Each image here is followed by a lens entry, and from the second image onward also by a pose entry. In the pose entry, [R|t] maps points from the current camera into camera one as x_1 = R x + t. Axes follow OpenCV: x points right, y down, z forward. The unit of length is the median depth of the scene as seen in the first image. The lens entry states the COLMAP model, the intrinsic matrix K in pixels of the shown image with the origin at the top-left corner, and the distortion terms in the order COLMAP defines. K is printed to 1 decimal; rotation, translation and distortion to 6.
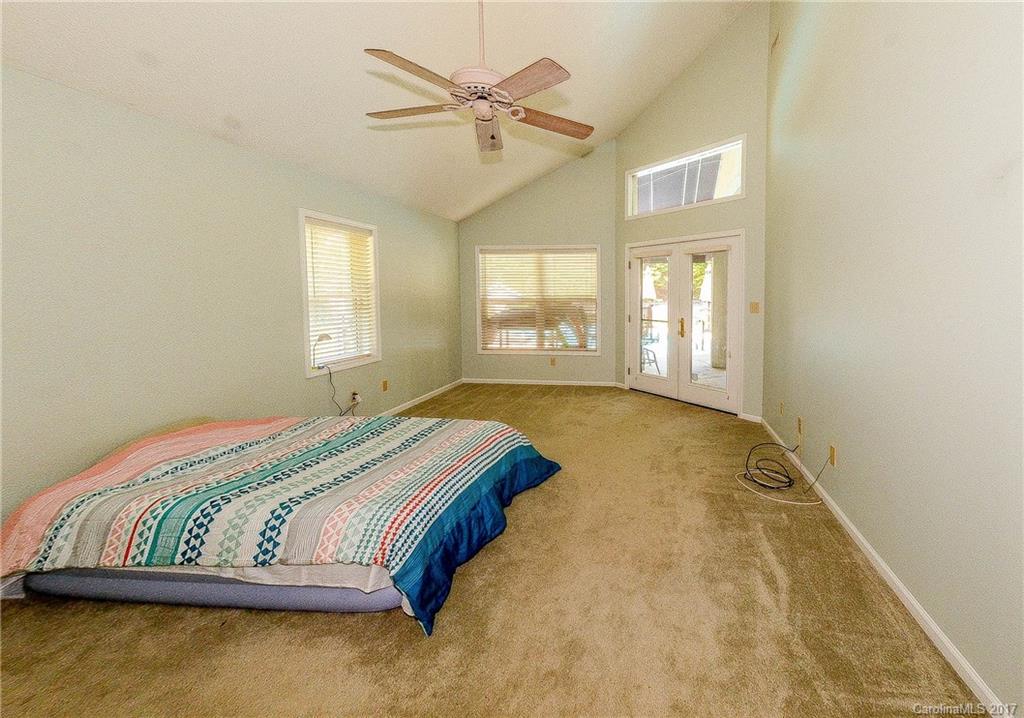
lens RADIAL K [[426.1, 0, 606.4], [0, 426.1, 324.6], [0, 0, 1]] dist [-0.000405, -0.000015]
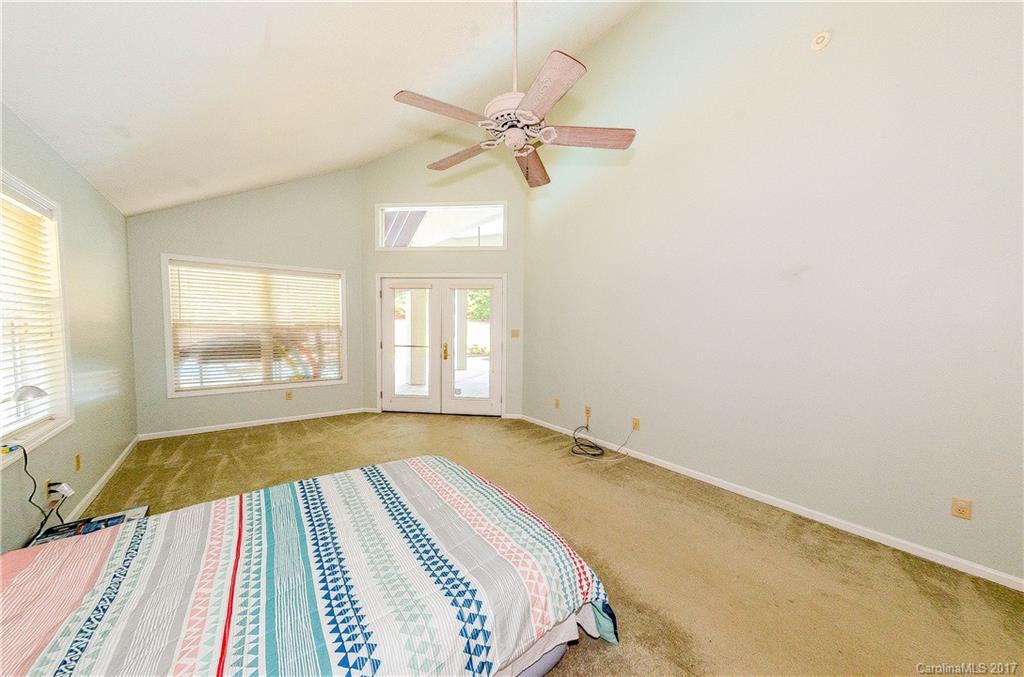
lens RADIAL K [[356.5, 0, 514.4], [0, 356.5, 347.2], [0, 0, 1]] dist [-0.000231, -0.000080]
pose [[0.726054, -0.033794, 0.686806, -0.303529], [0.034774, 0.999318, 0.012410, -0.007898], [-0.686757, 0.014873, 0.726735, 0.131859]]
